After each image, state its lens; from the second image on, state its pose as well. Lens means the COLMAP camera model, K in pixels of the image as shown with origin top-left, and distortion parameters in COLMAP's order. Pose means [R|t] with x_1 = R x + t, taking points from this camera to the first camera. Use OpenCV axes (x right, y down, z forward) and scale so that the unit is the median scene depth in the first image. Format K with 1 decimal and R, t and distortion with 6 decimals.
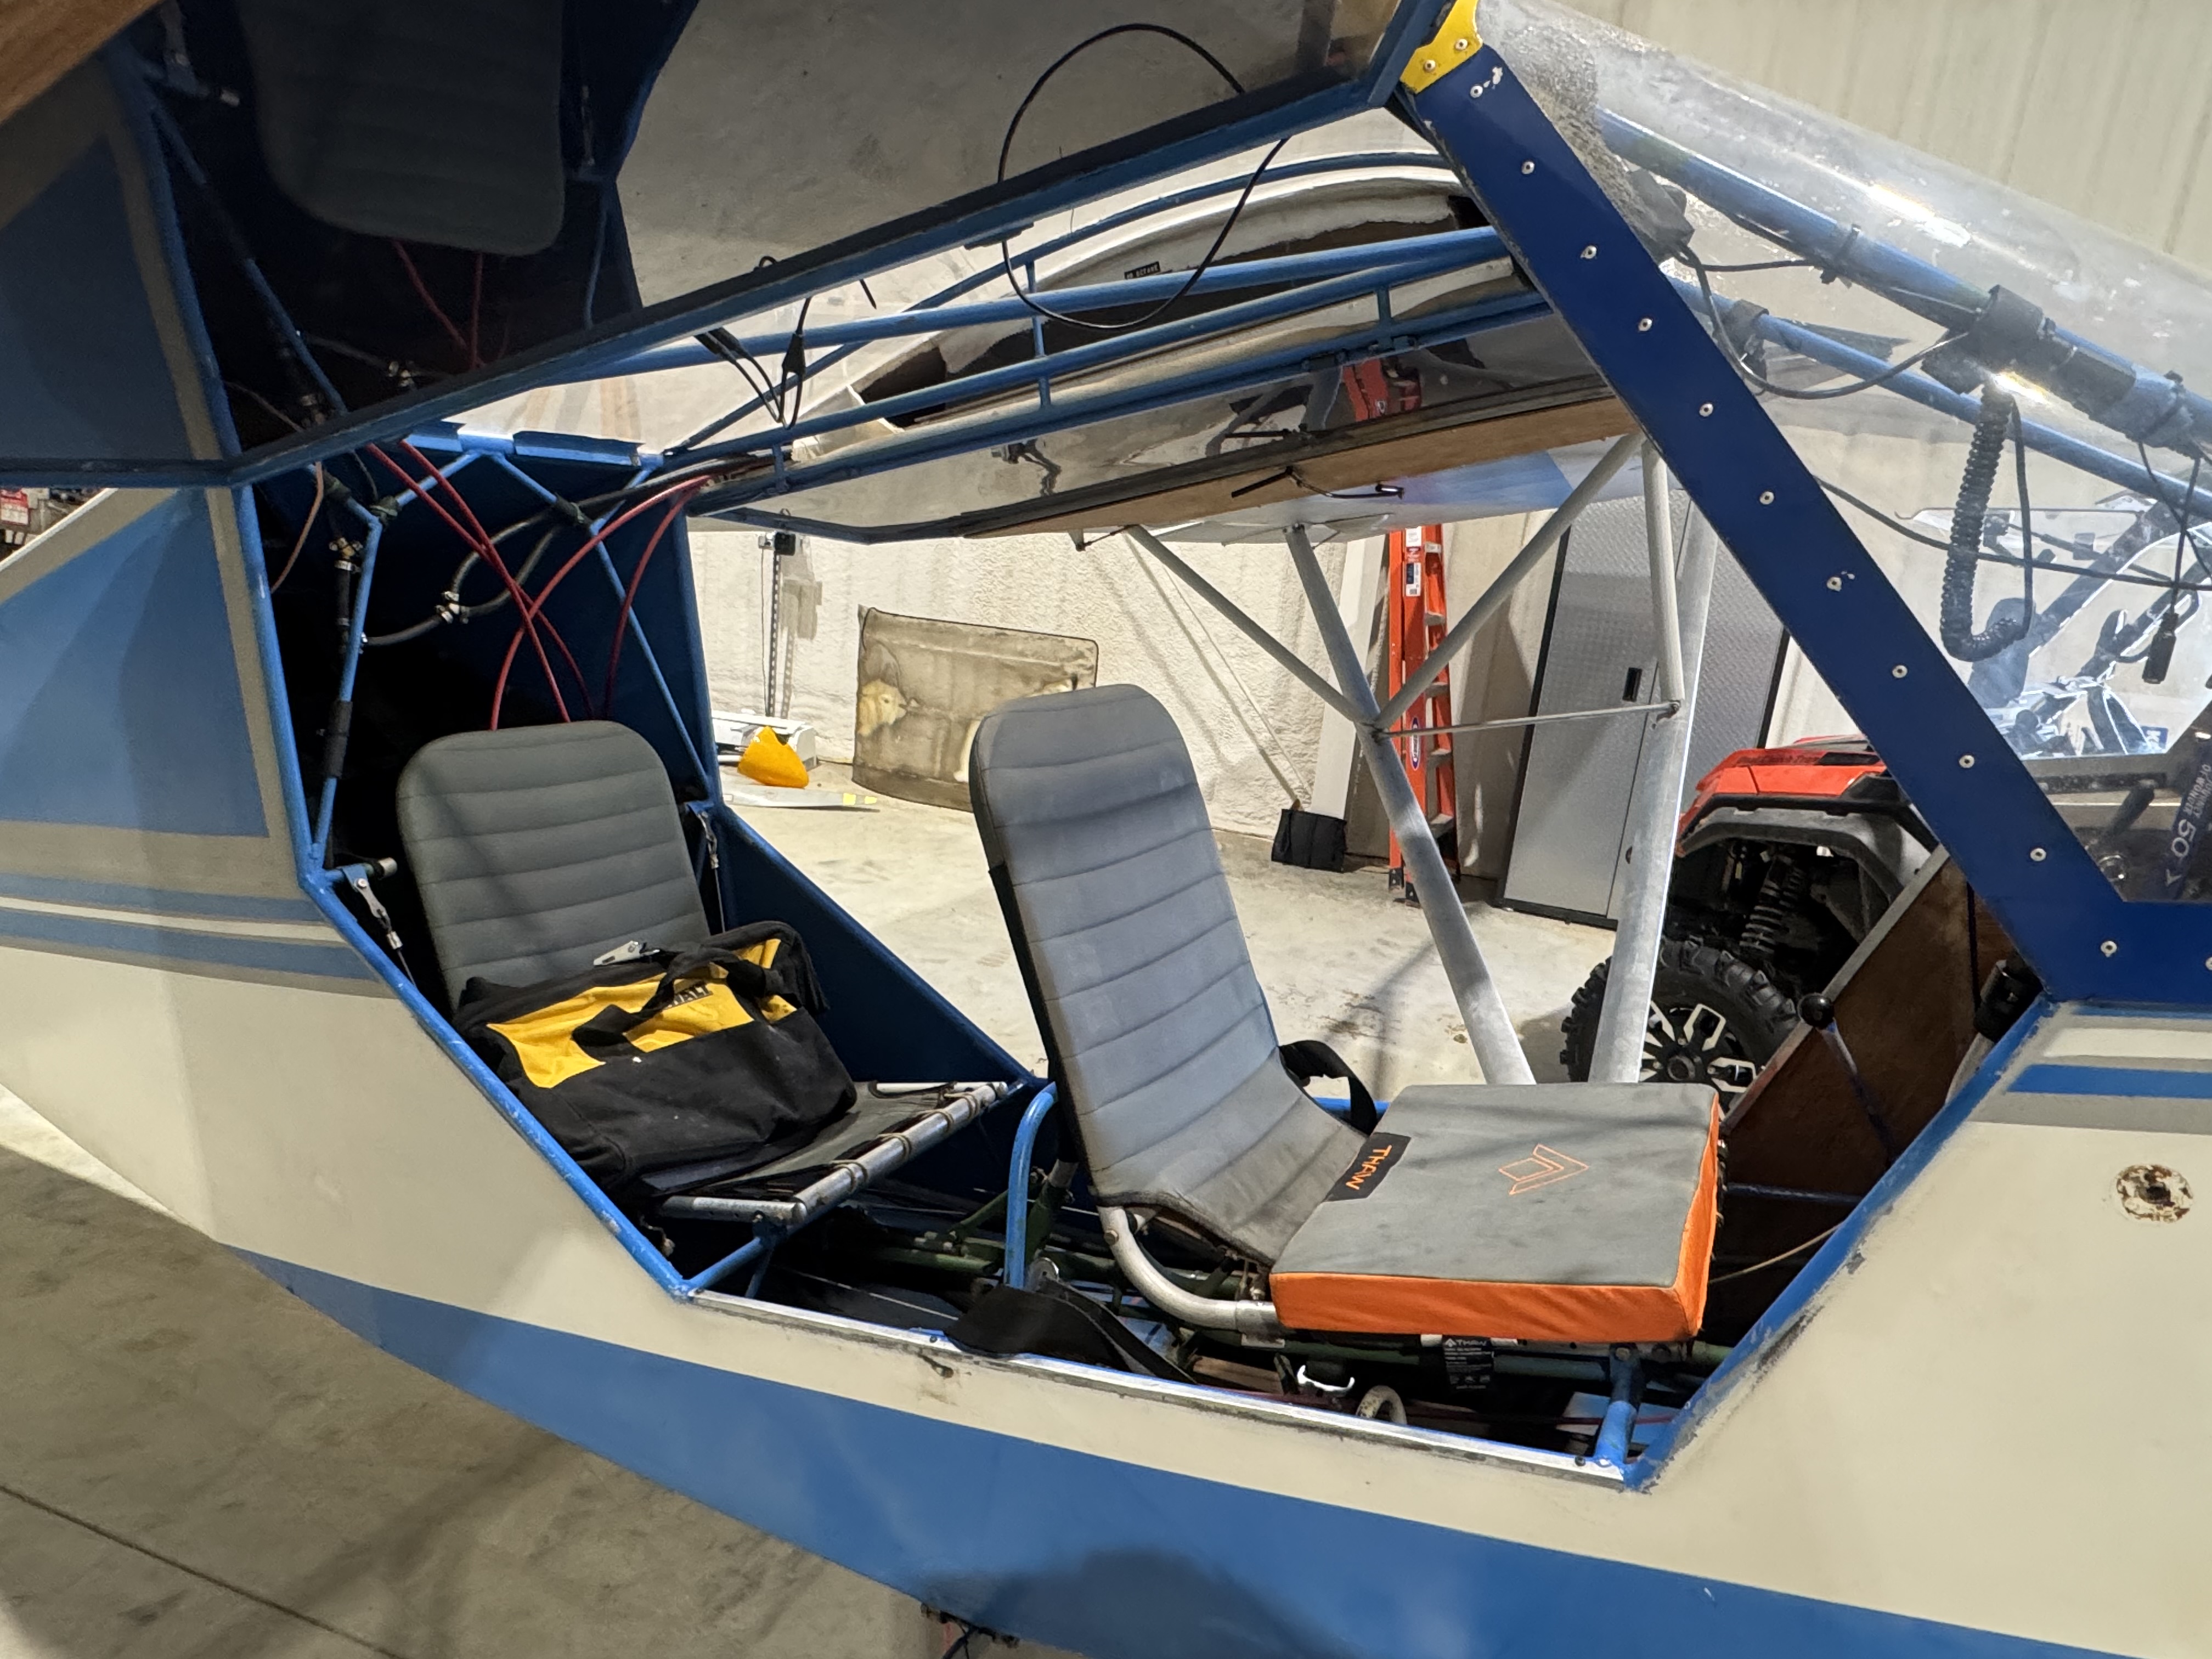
lens RADIAL K [[1354.7, 0, 1074.5], [0, 1354.7, 842.8], [0, 0, 1]] dist [-0.010608, -0.000674]
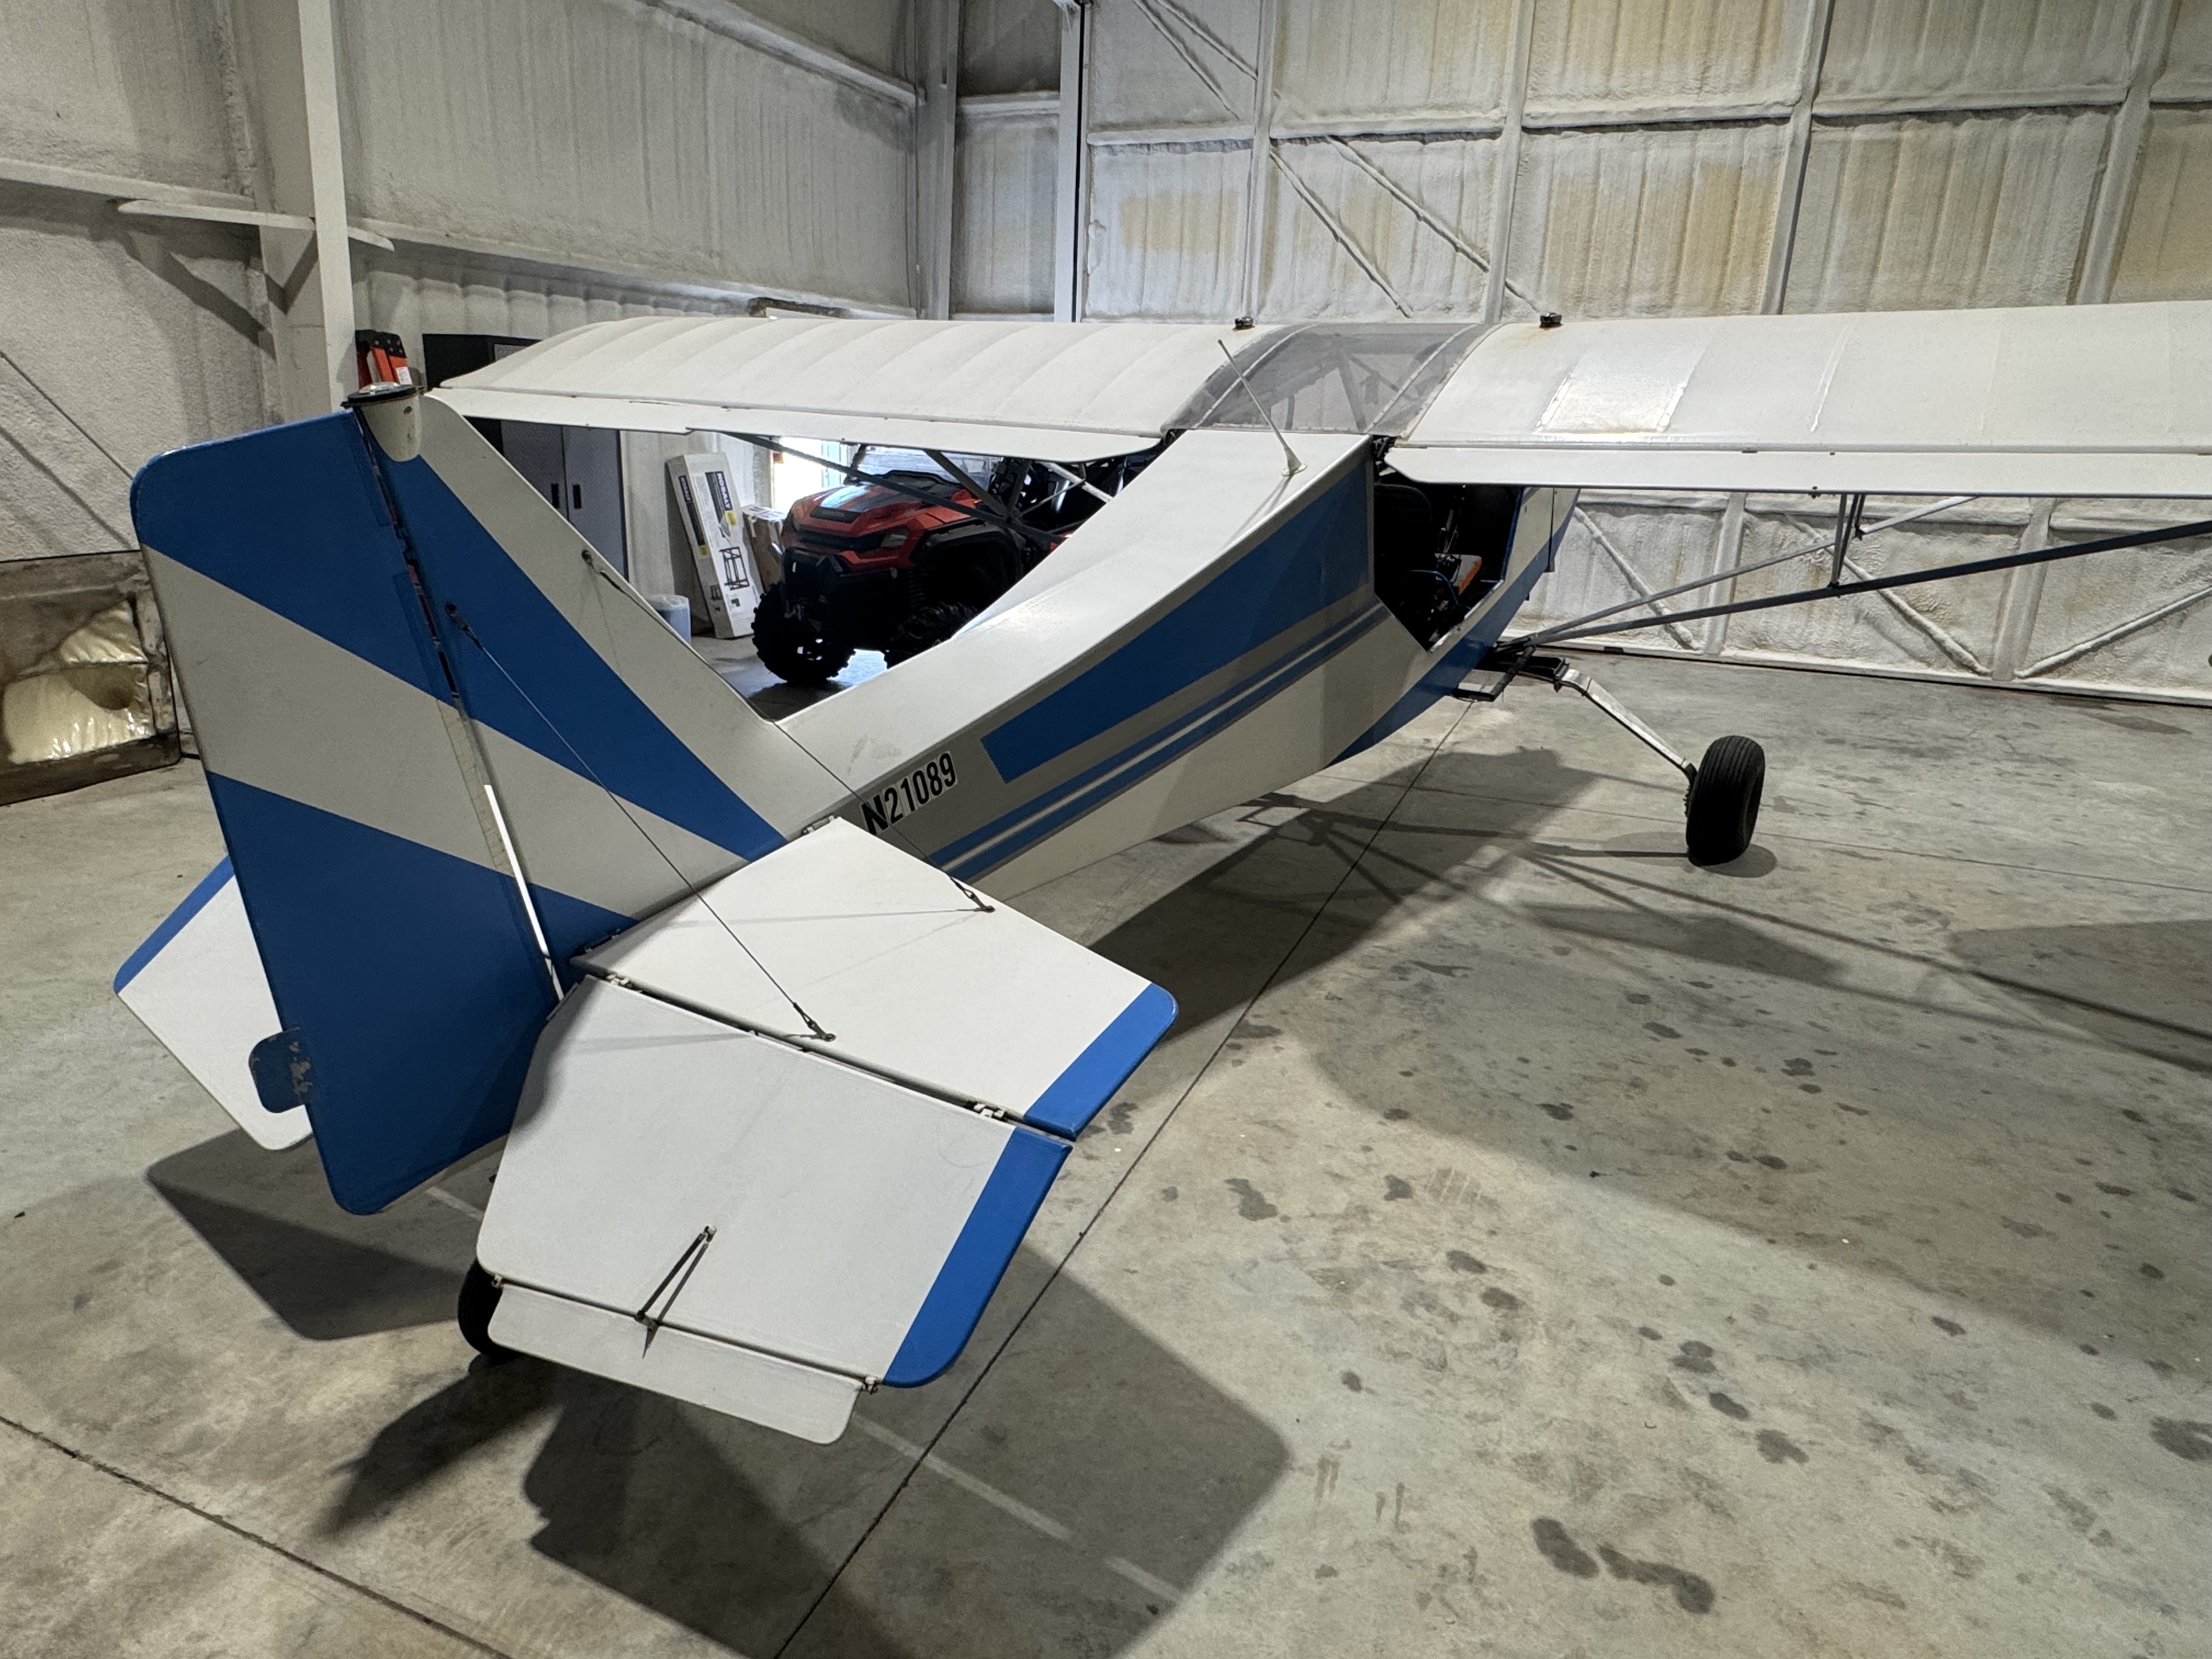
lens RADIAL K [[1357.0, 0, 1105.4], [0, 1357.0, 847.5], [0, 0, 1]] dist [-0.005598, 0.002183]
pose [[0.049694, -0.399159, 0.915534, -2.739127], [0.217425, 0.899006, 0.380151, -0.568267], [-0.974811, 0.180169, 0.131462, 1.001214]]
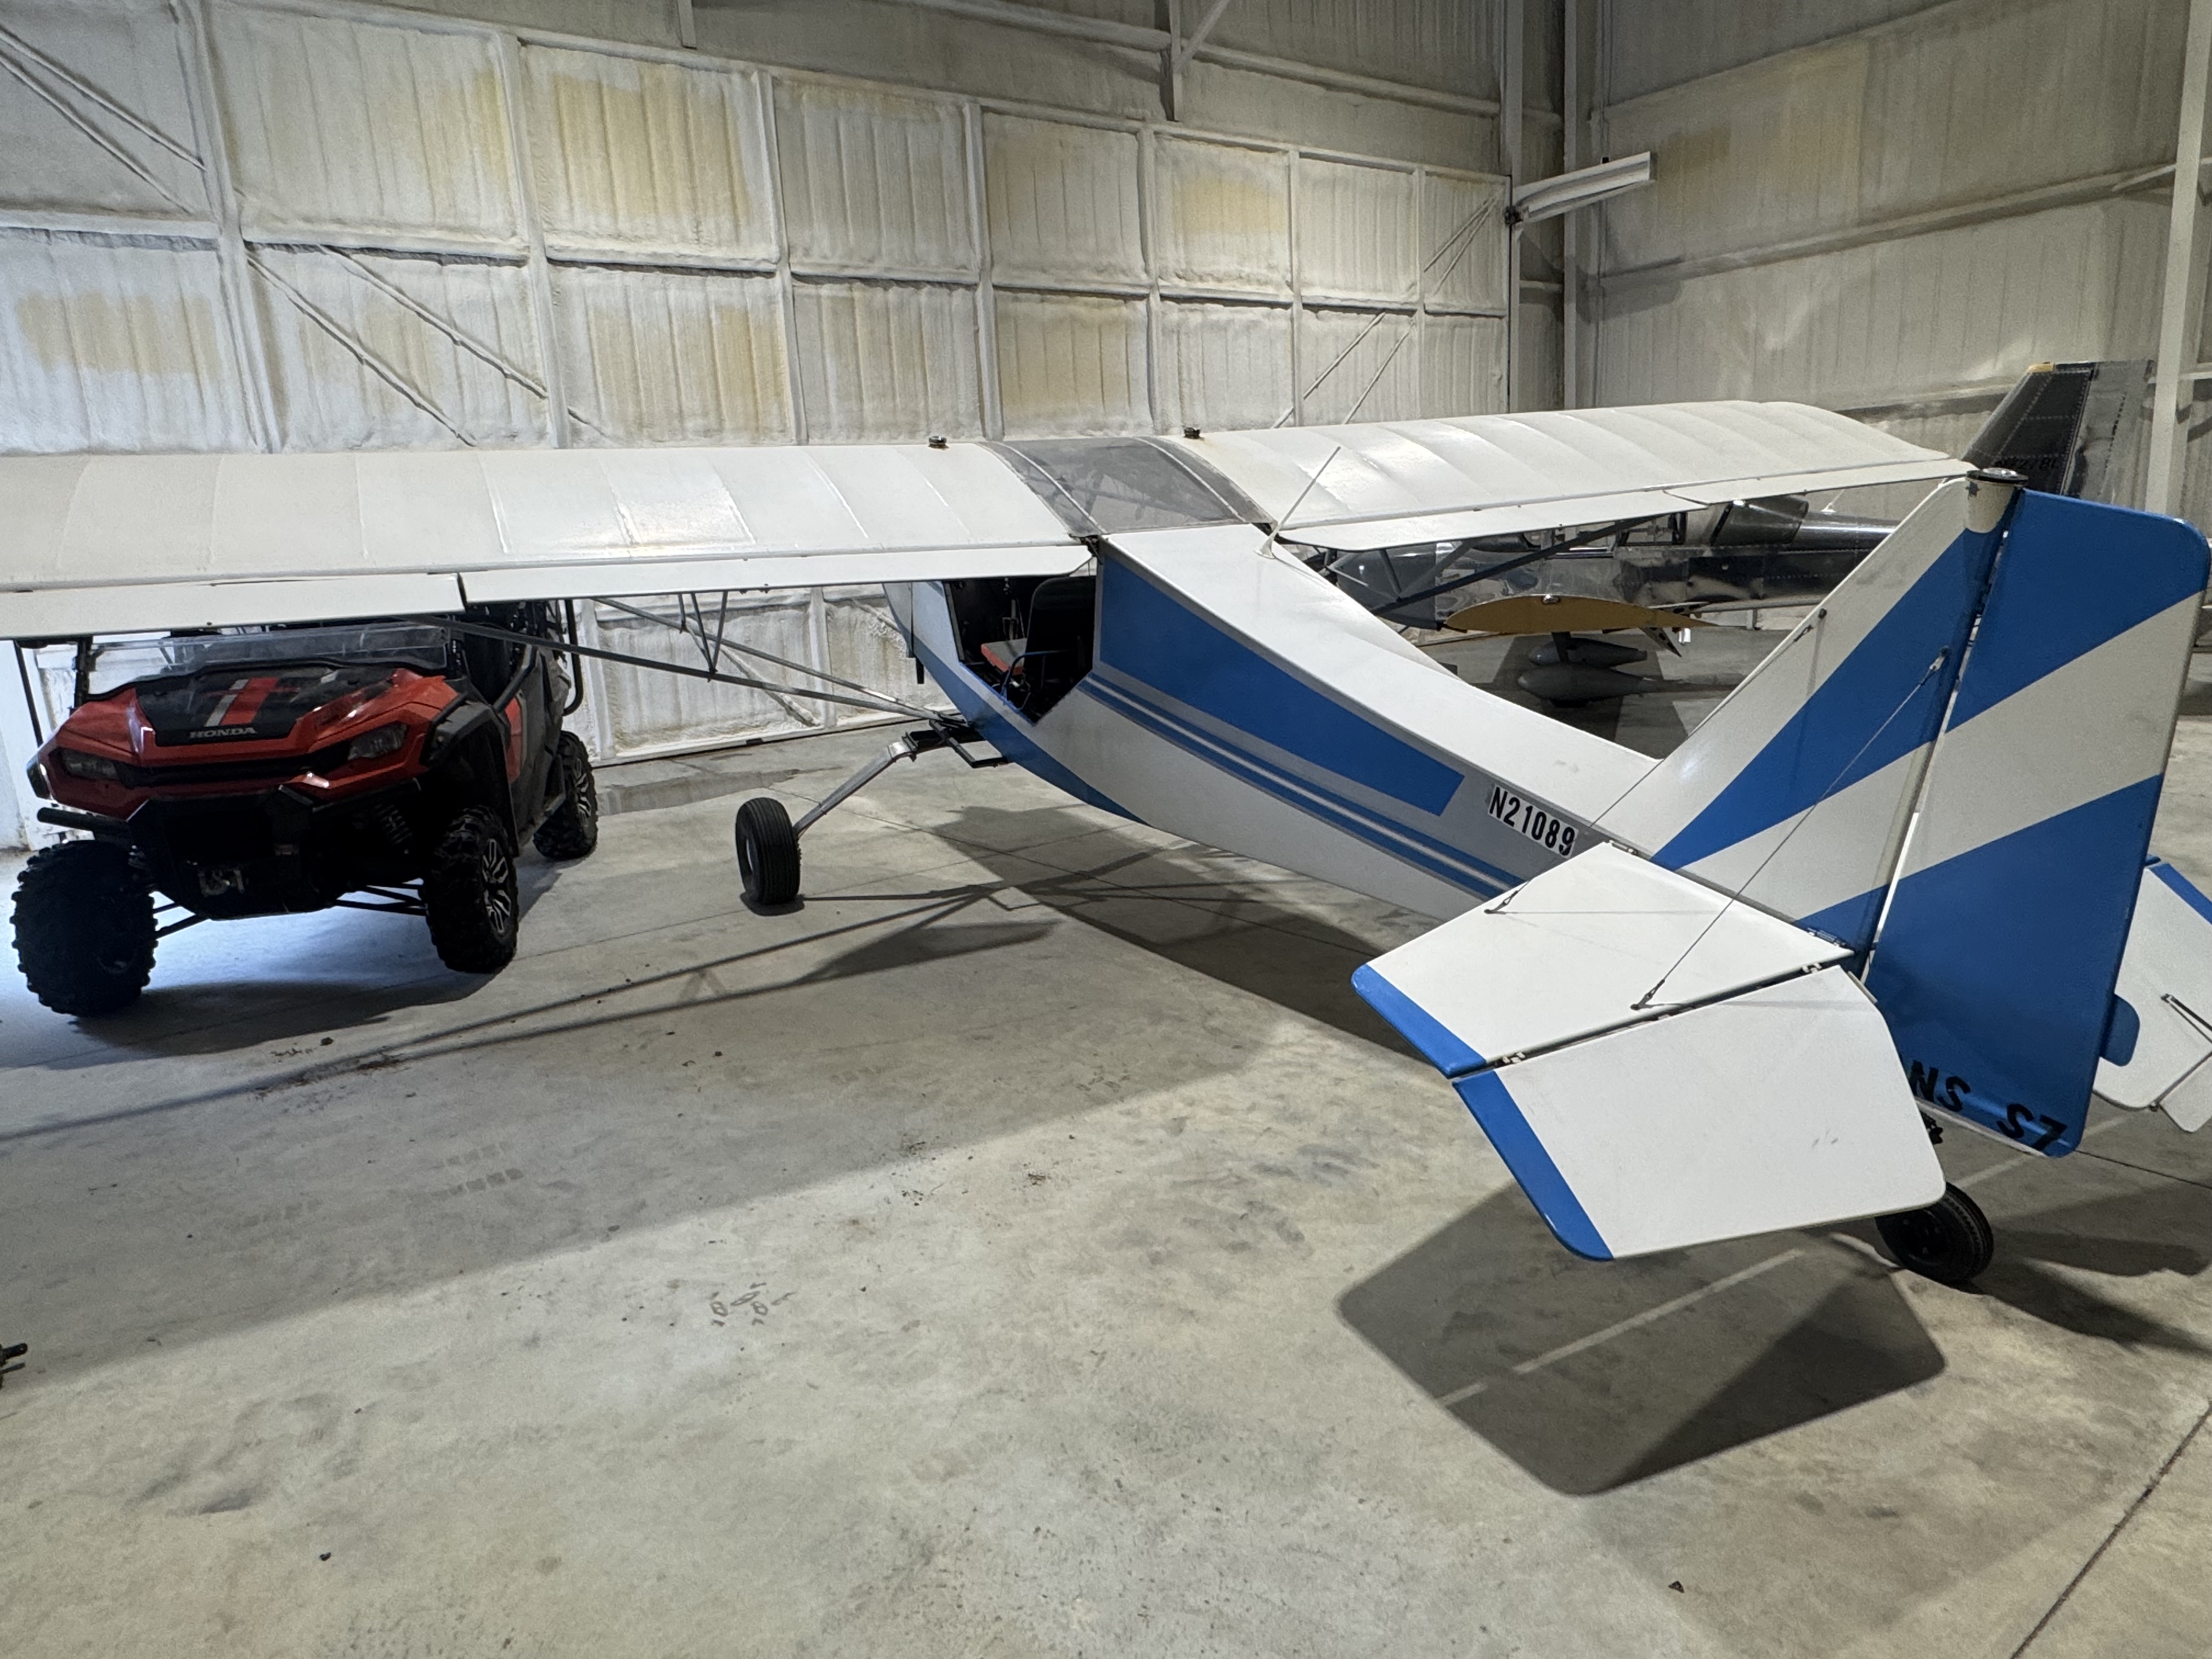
lens RADIAL K [[1357.0, 0, 1105.4], [0, 1357.0, 847.5], [0, 0, 1]] dist [-0.005598, 0.002183]
pose [[-0.835831, -0.181557, 0.518096, -1.723319], [0.106609, 0.872088, 0.477596, -0.992688], [-0.538536, 0.454423, -0.709562, 3.091209]]
